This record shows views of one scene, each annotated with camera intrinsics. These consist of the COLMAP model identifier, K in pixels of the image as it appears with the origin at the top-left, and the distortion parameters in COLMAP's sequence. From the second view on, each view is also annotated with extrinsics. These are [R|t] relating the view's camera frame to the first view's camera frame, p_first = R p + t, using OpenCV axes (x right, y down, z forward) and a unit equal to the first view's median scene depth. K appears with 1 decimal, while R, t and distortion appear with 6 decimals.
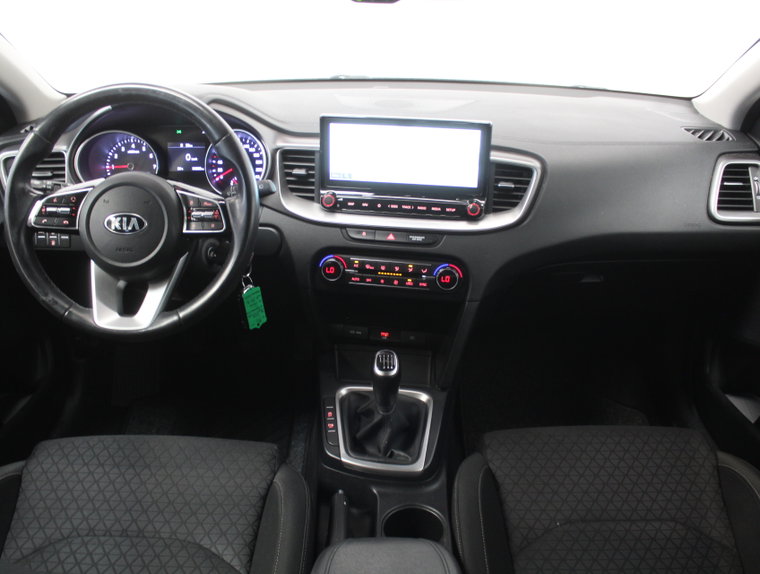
lens RADIAL K [[677.2, 0, 373.4], [0, 677.2, 291.4], [0, 0, 1]] dist [-0.157500, 0.102219]
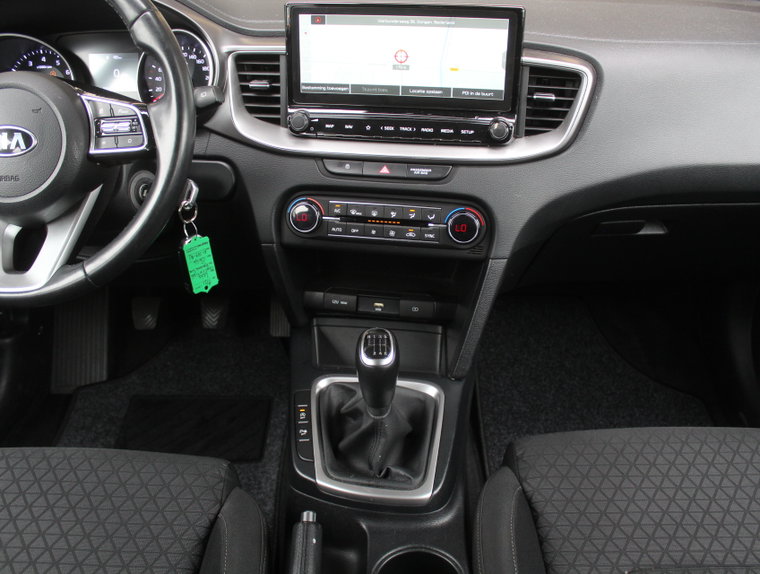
lens RADIAL K [[698.3, 0, 379.4], [0, 698.3, 288.6], [0, 0, 1]] dist [-0.123660, 0.000000]
pose [[0.999956, -0.008667, 0.003476, 0.016476], [0.008516, 0.999110, 0.041307, 0.015010], [-0.003831, -0.041276, 0.999140, 0.252806]]
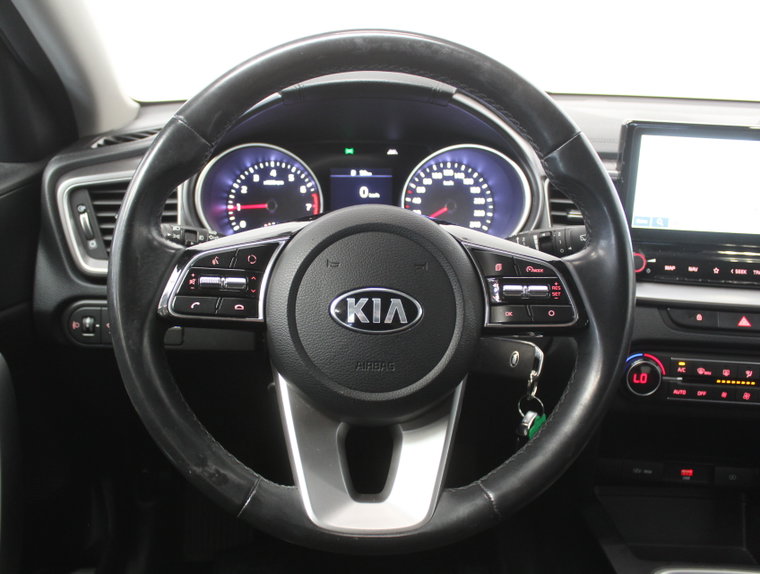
lens RADIAL K [[698.3, 0, 384.6], [0, 698.3, 294.5], [0, 0, 1]] dist [-0.123660, 0.000000]
pose [[0.999337, -0.010863, 0.034746, -0.315838], [0.013780, 0.996299, -0.084849, -0.058194], [-0.033696, 0.085272, 0.995788, 0.407100]]
